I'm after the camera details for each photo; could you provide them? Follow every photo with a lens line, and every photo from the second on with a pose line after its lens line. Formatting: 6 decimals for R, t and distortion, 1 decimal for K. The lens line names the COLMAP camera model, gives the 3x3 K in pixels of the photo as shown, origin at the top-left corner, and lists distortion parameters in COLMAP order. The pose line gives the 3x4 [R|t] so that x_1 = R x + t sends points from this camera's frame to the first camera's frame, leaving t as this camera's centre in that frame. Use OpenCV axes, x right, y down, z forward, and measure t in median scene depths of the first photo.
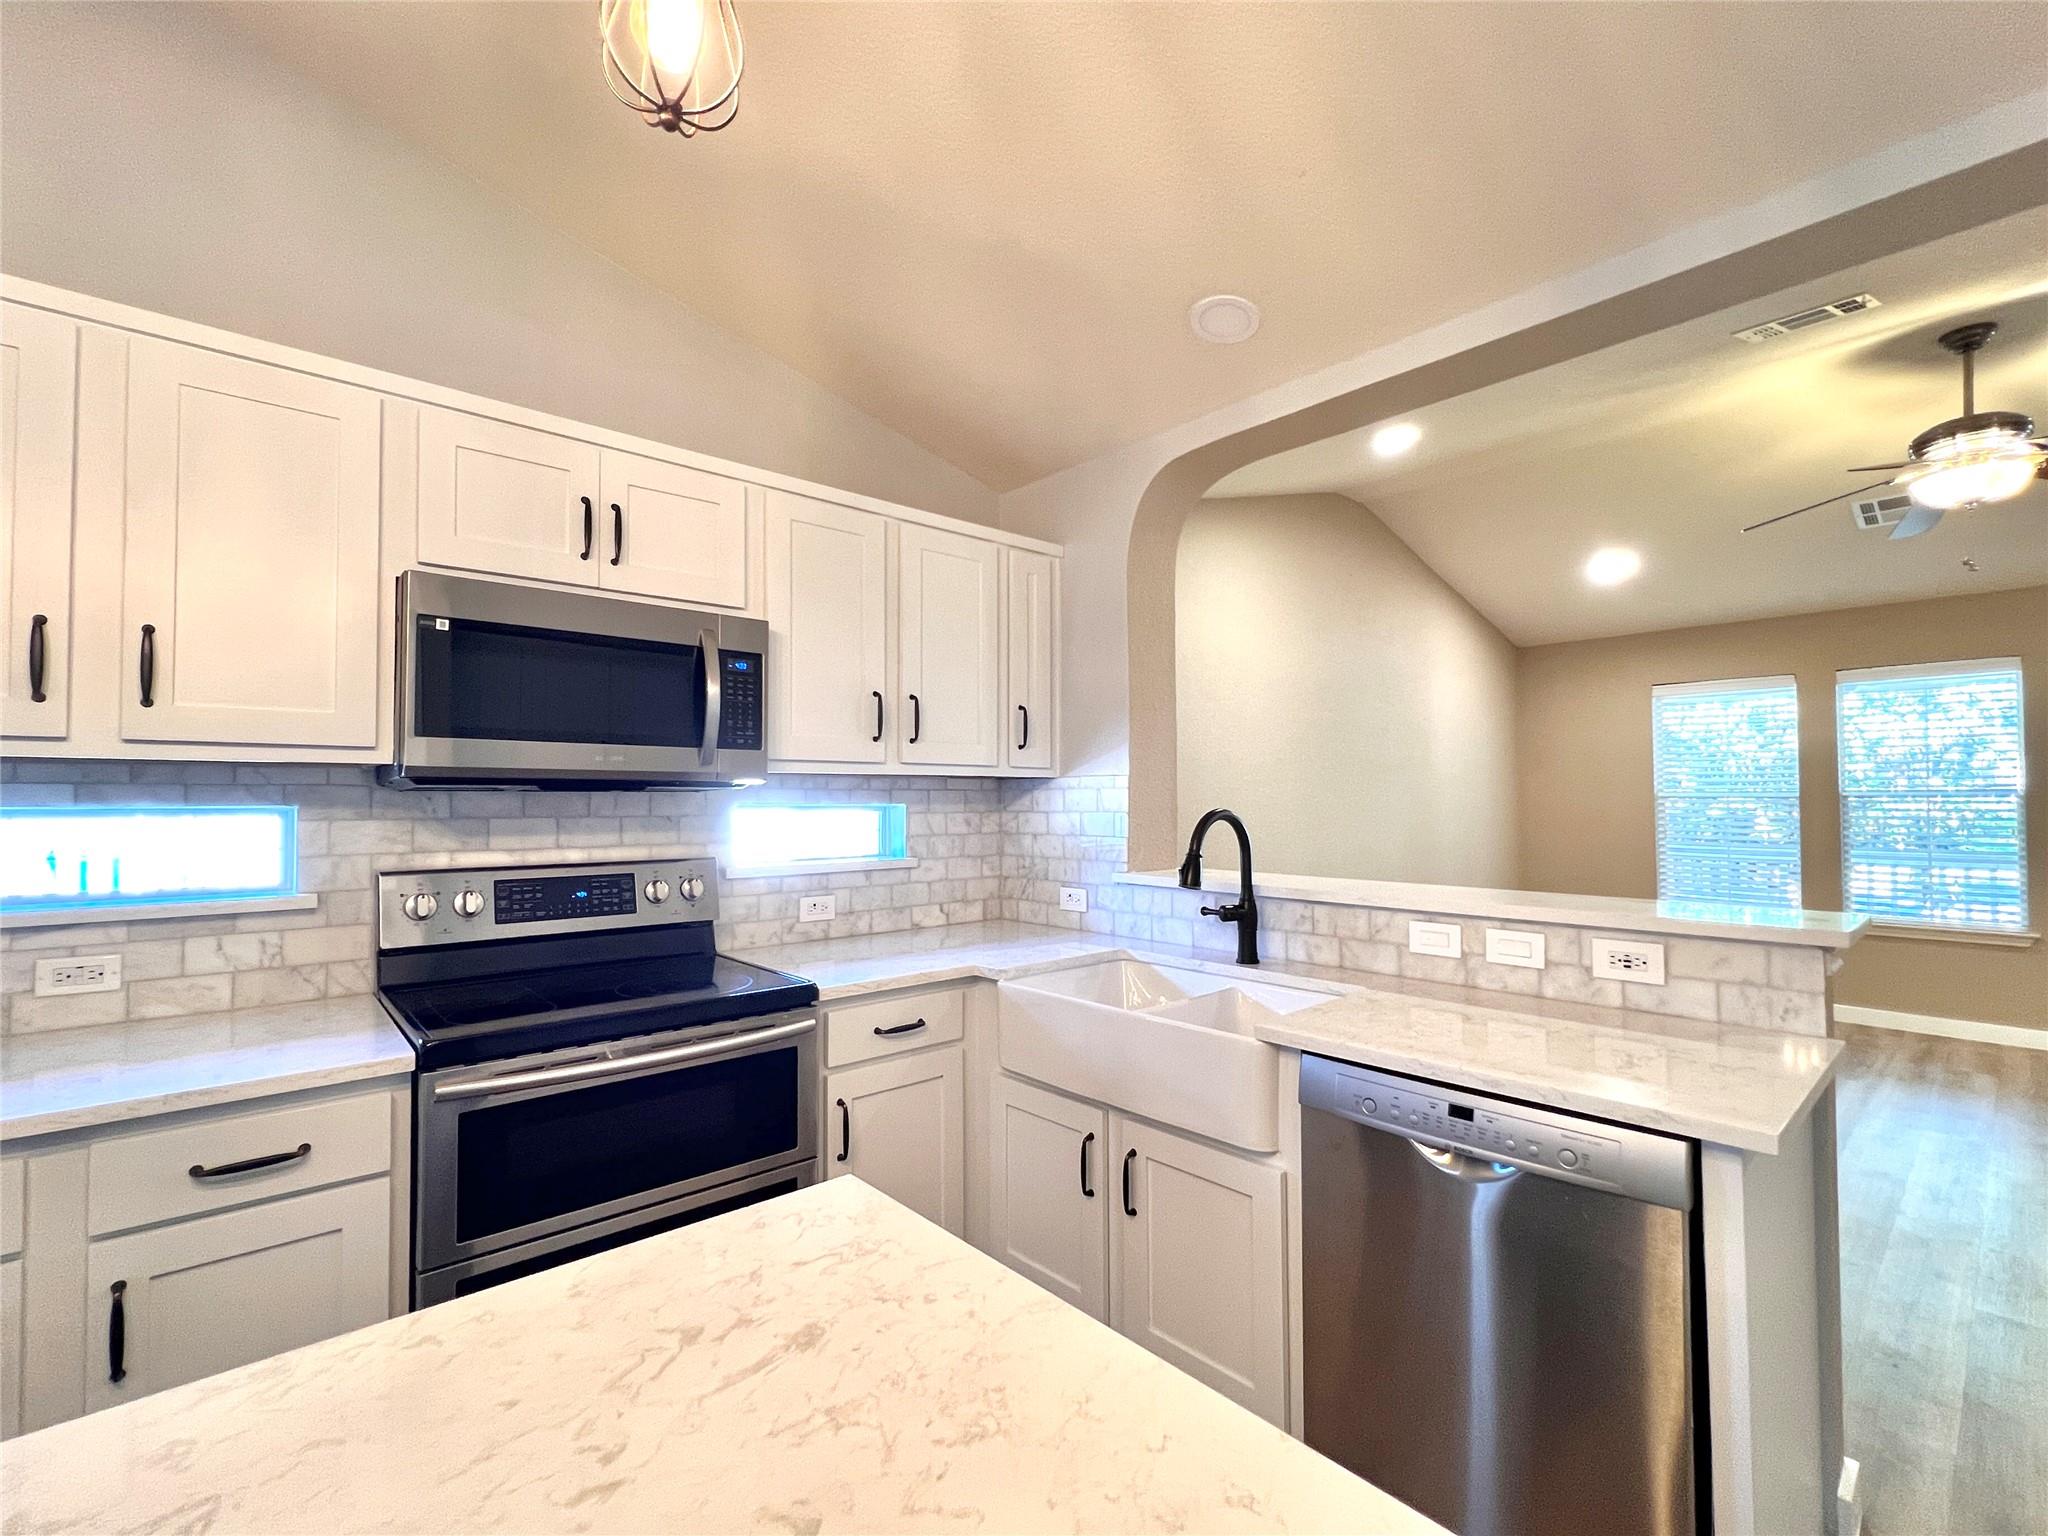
lens RADIAL K [[900.0, 0, 1024.3], [0, 900.0, 778.0], [0, 0, 1]] dist [-0.003653, 0.001345]
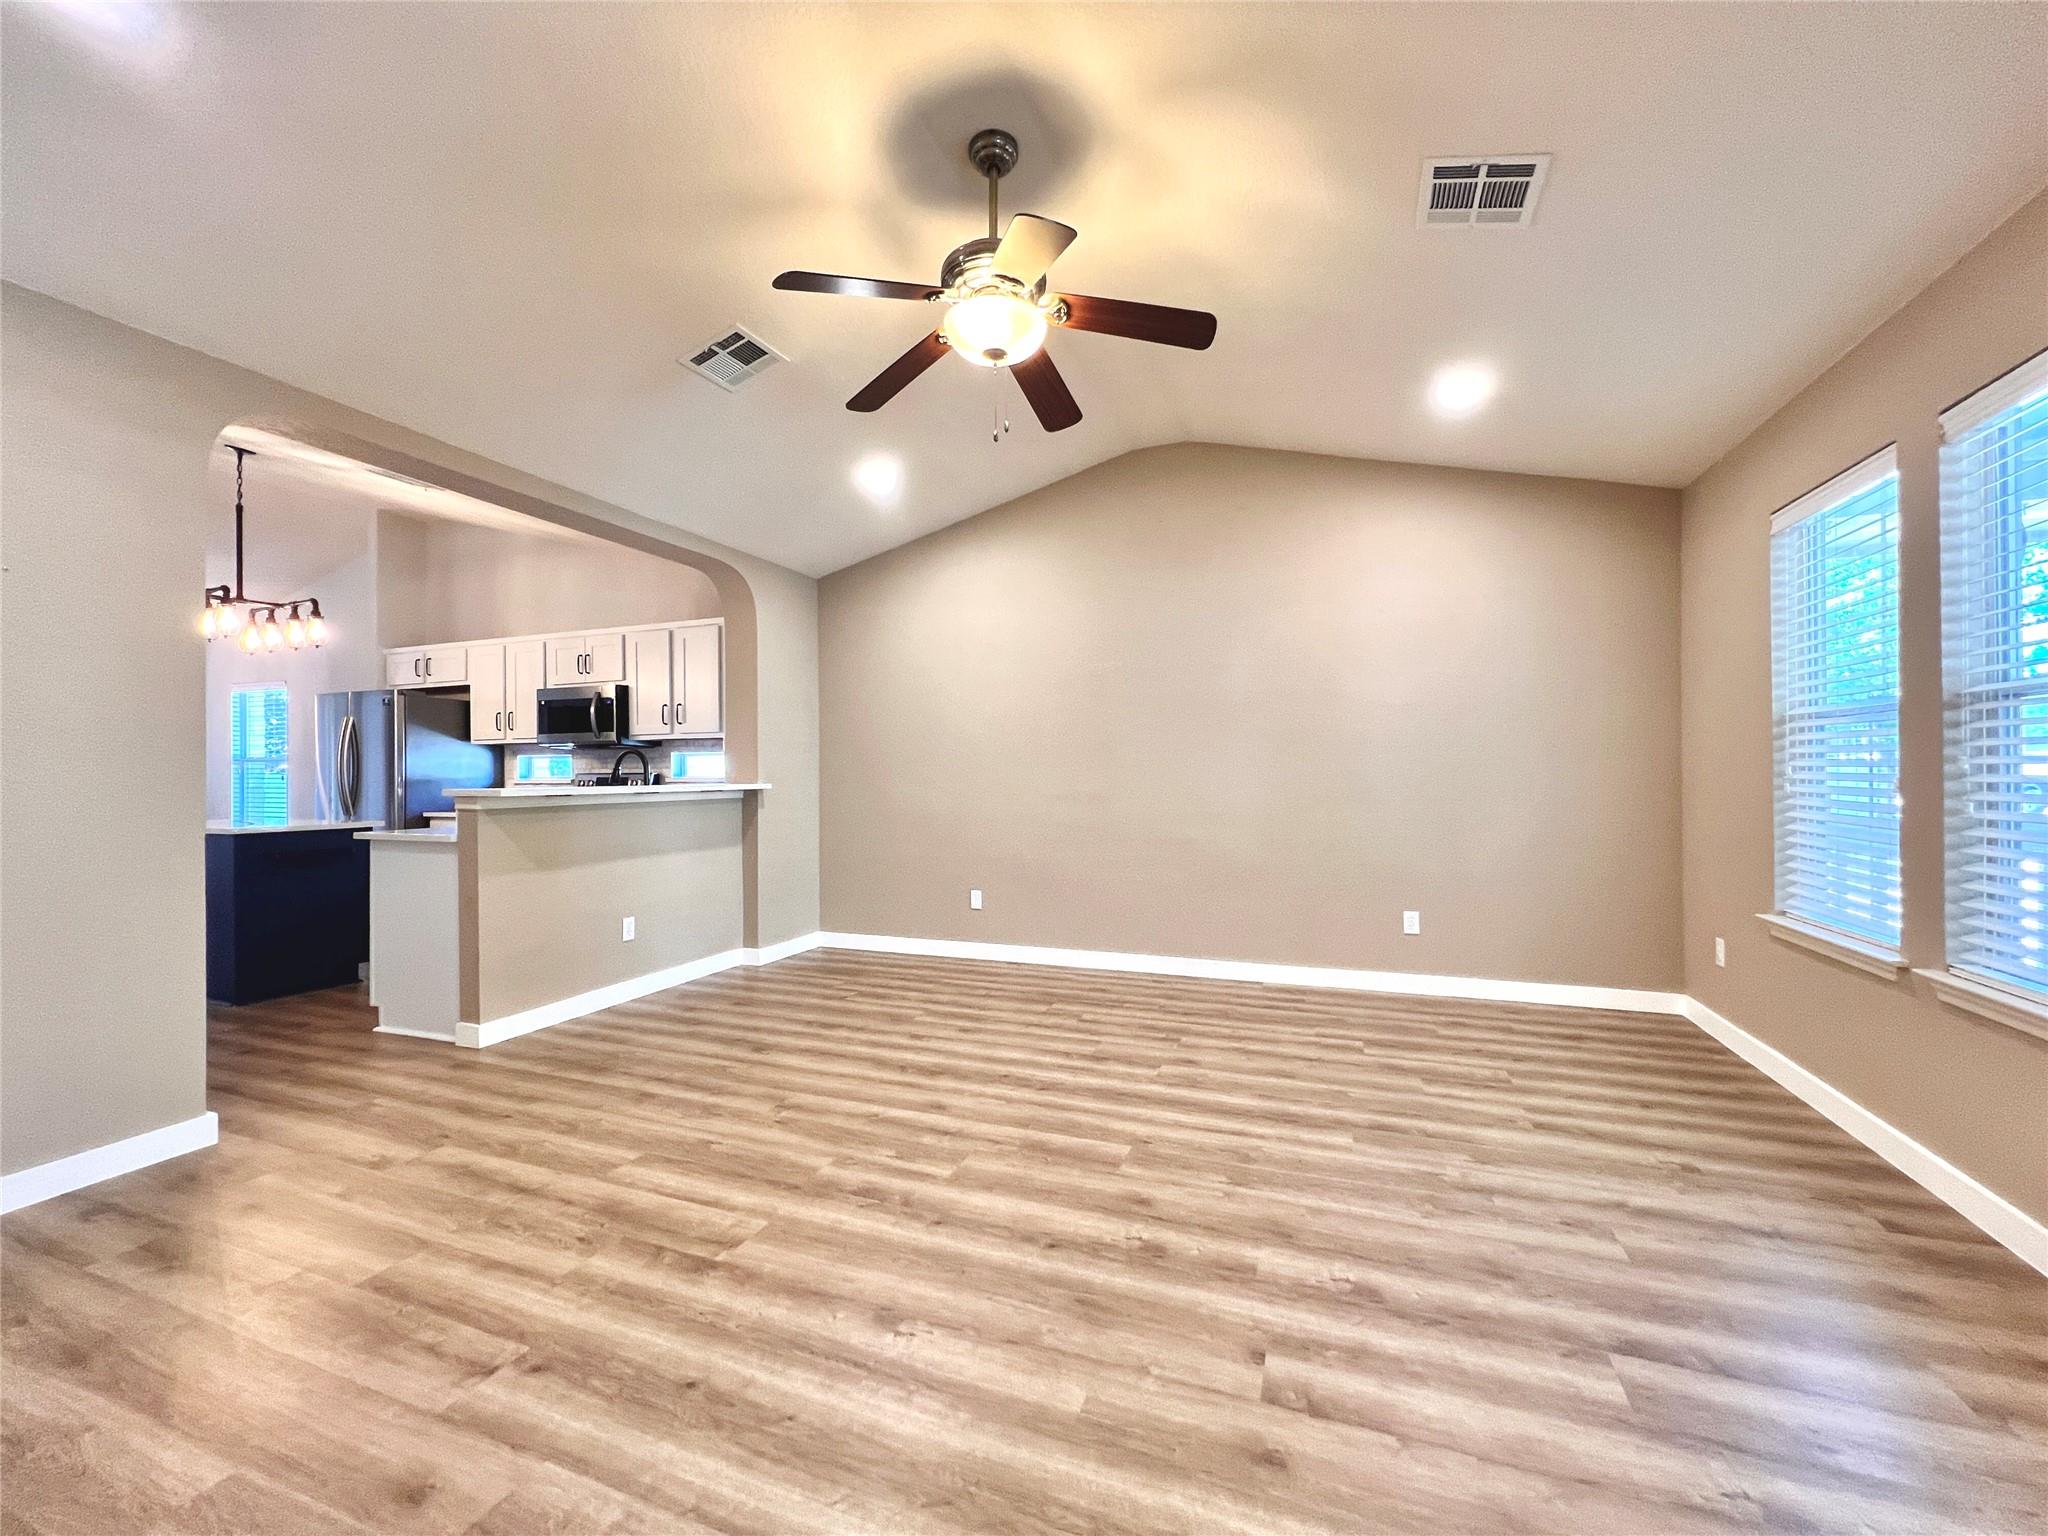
lens RADIAL K [[818.5, 0, 1026.2], [0, 818.5, 770.1], [0, 0, 1]] dist [-0.003306, 0.000868]
pose [[0.456932, -0.003473, -0.889495, 2.300688], [0.028667, 0.999530, 0.010823, 0.087932], [0.889039, -0.030444, 0.456817, 0.886772]]
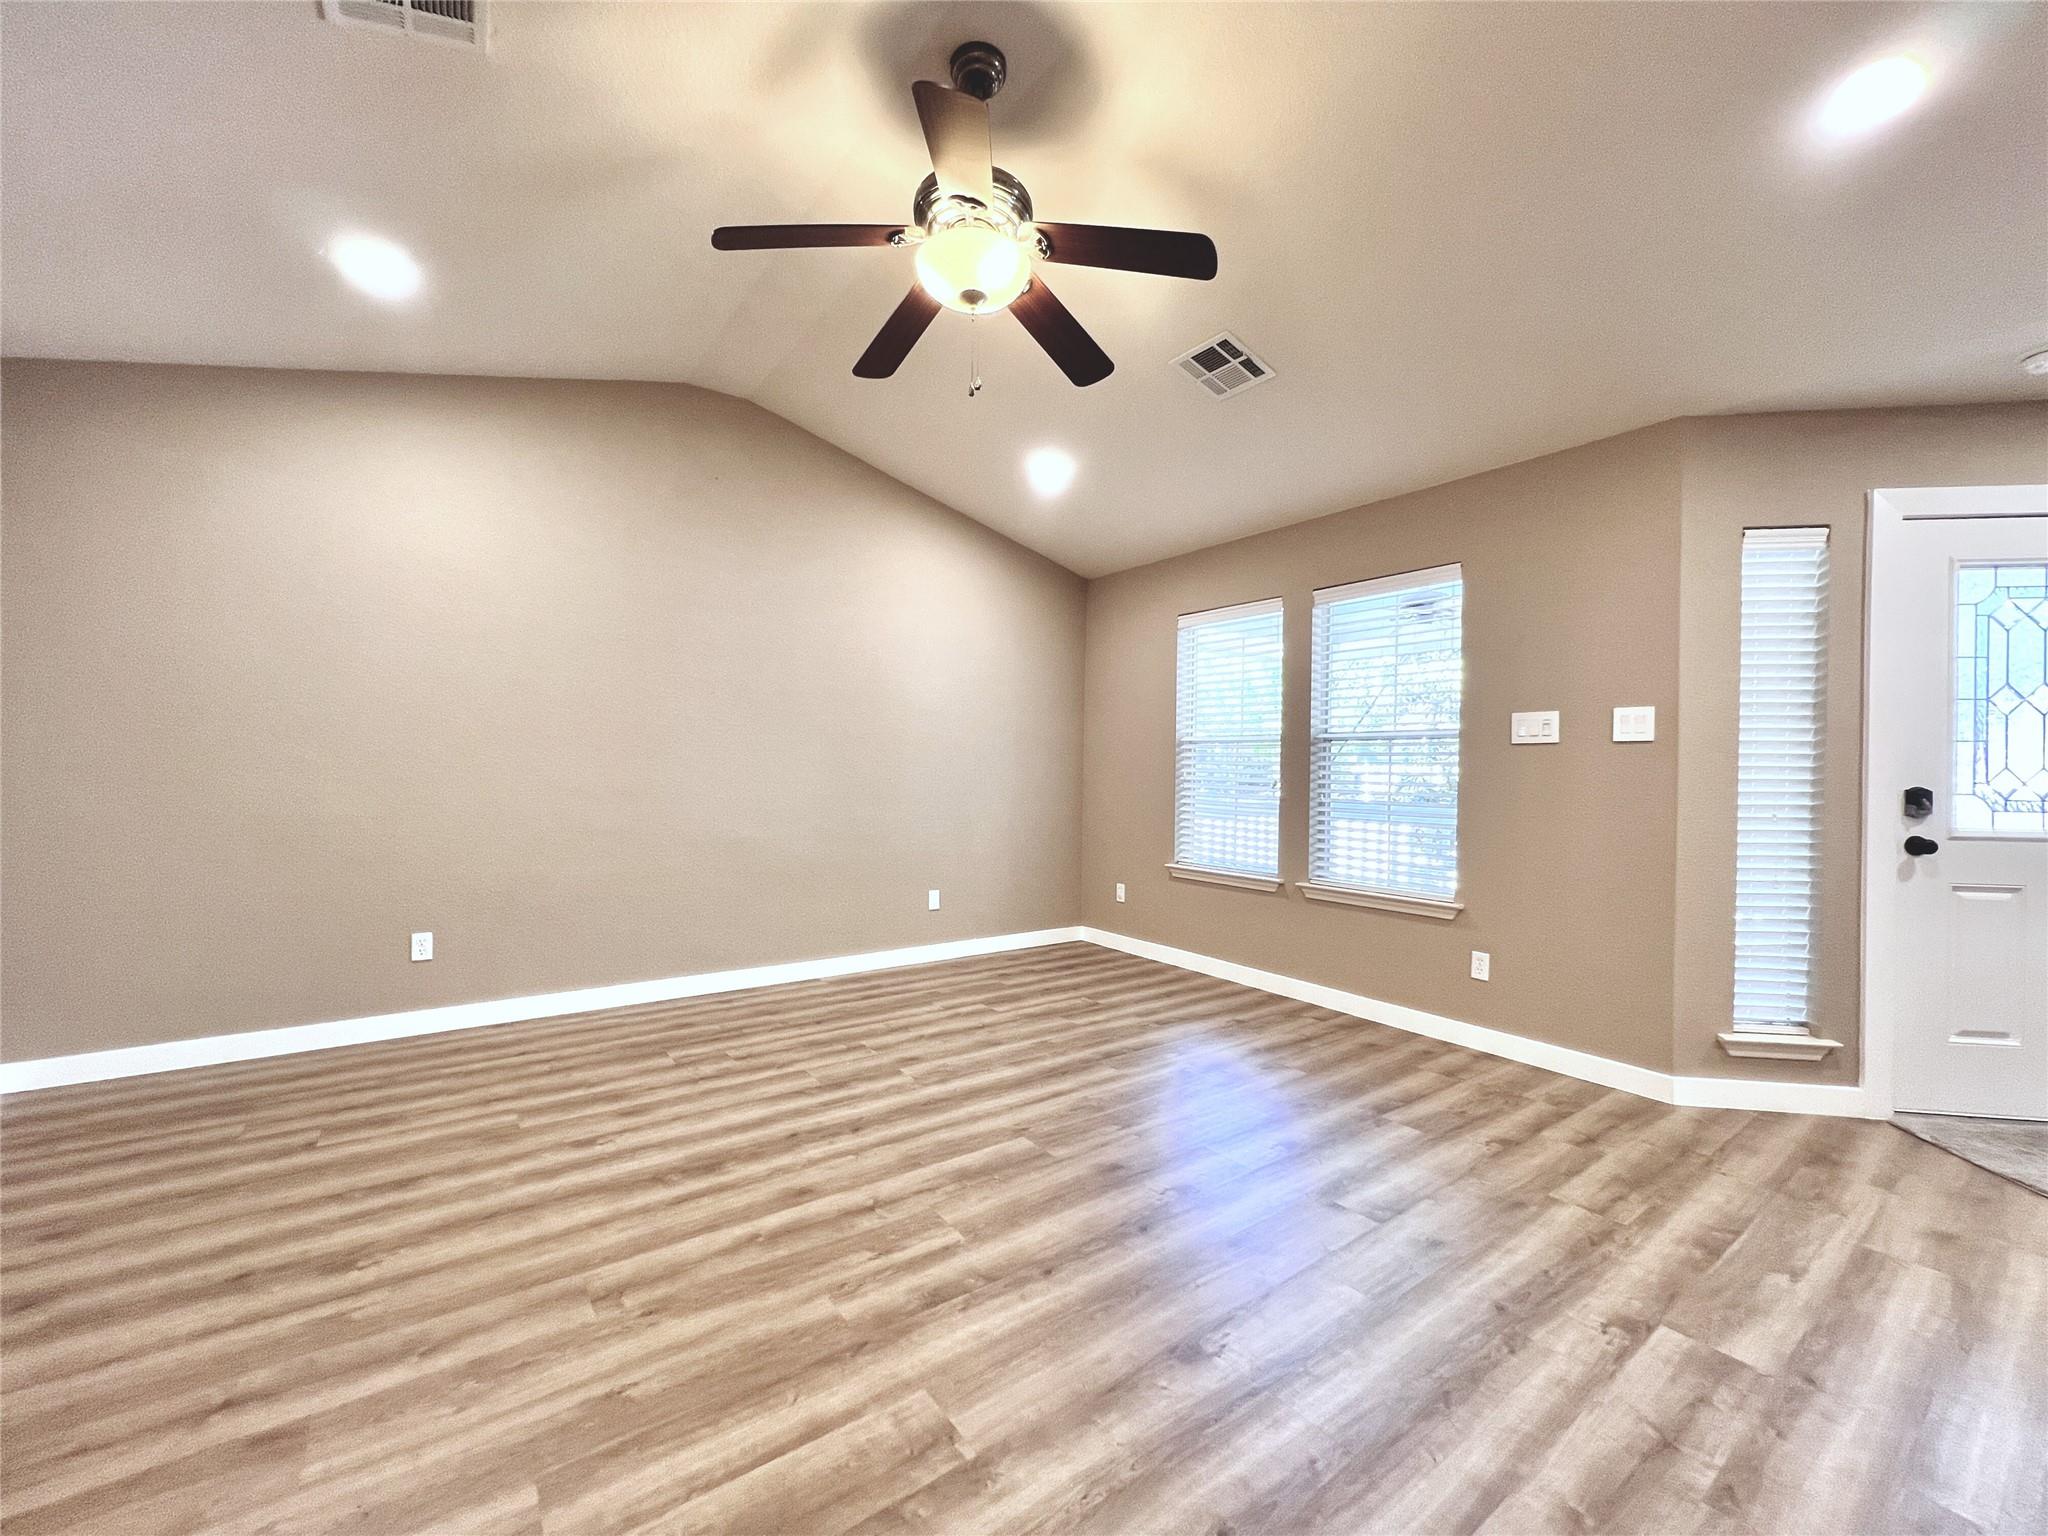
lens RADIAL K [[818.5, 0, 1026.2], [0, 818.5, 770.1], [0, 0, 1]] dist [-0.003306, 0.000868]
pose [[0.995132, 0.021836, -0.096096, 1.551850], [-0.019364, 0.999459, 0.026588, 0.077436], [0.096625, -0.024597, 0.995017, 0.435418]]
